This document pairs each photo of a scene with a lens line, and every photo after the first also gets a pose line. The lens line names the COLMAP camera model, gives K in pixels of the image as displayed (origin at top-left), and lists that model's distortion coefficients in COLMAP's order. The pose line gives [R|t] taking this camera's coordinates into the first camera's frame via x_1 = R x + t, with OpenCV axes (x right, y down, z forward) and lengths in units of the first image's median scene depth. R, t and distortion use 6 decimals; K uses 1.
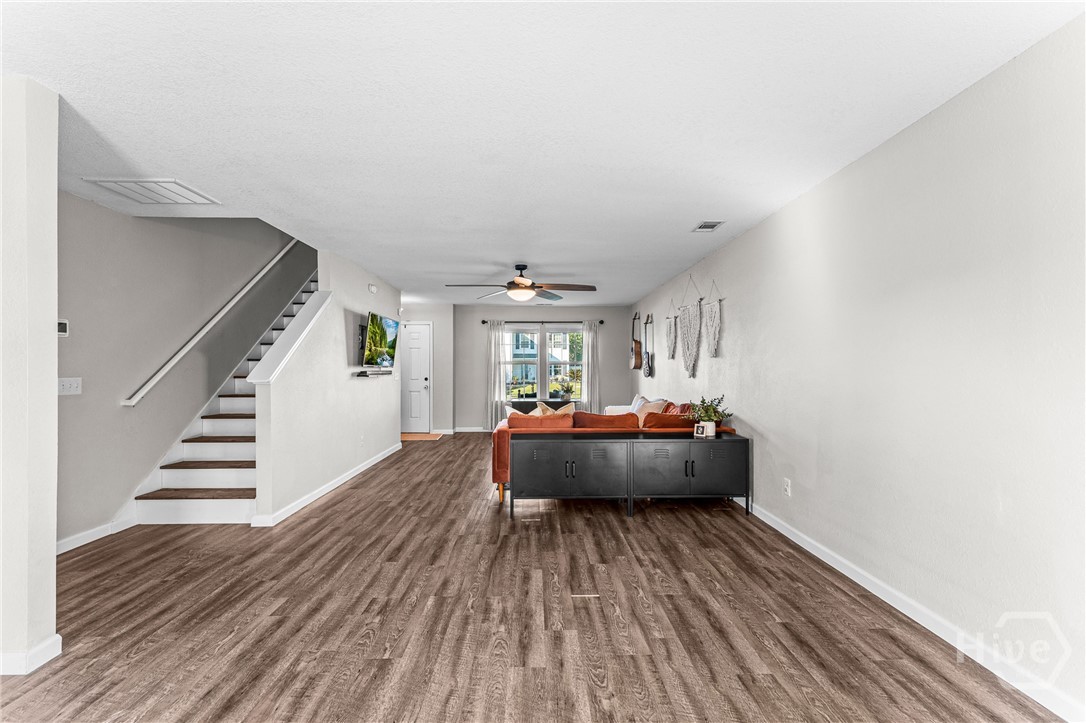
lens RADIAL K [[456.7, 0, 543.0], [0, 456.7, 361.5], [0, 0, 1]] dist [0.008738, -0.000394]
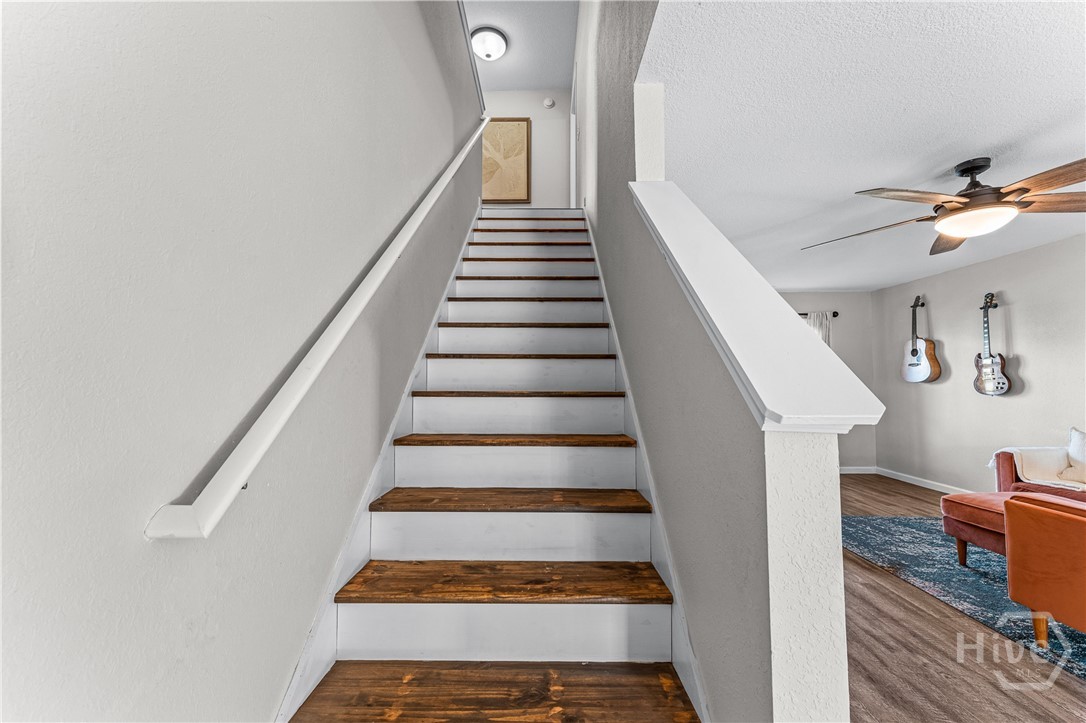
lens RADIAL K [[439.5, 0, 543.6], [0, 439.5, 363.3], [0, 0, 1]] dist [0.004477, -0.000294]
pose [[0.999613, 0.000990, -0.027803, -0.690535], [-0.001871, 0.999496, -0.031692, 0.022509], [0.027758, 0.031732, 0.999111, 0.752903]]
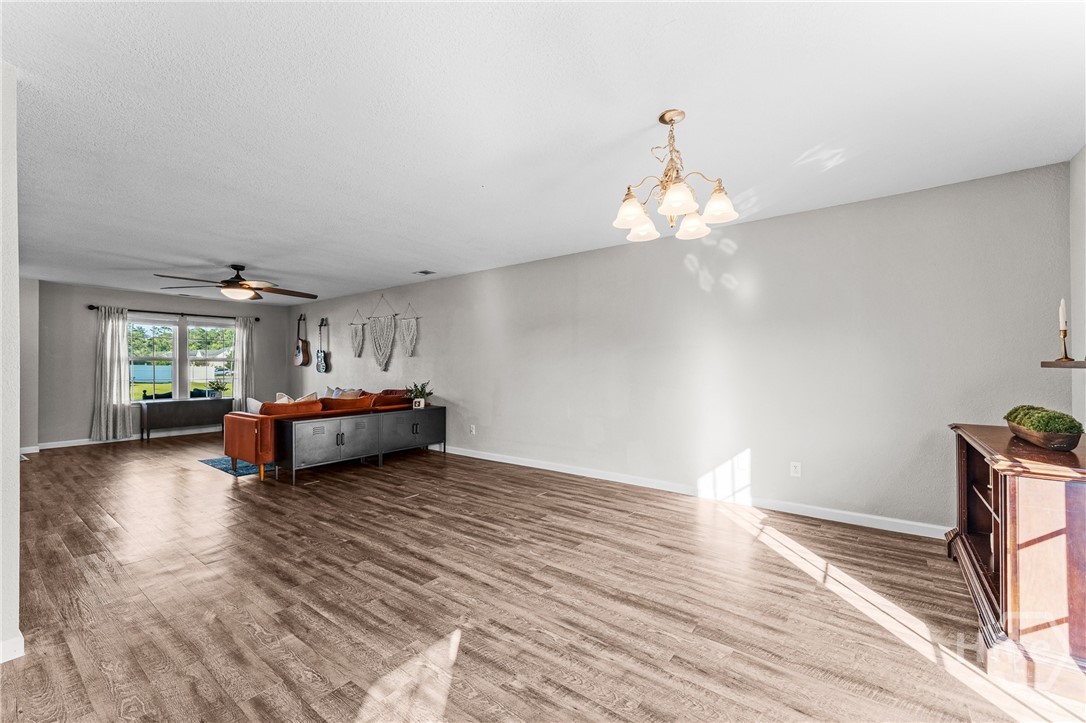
lens RADIAL K [[439.5, 0, 543.6], [0, 439.5, 363.3], [0, 0, 1]] dist [0.004477, -0.000294]
pose [[0.619561, 0.003347, 0.784942, -0.576309], [-0.008504, 0.999961, 0.002448, 0.007204], [-0.784903, -0.008192, 0.619565, -0.252093]]
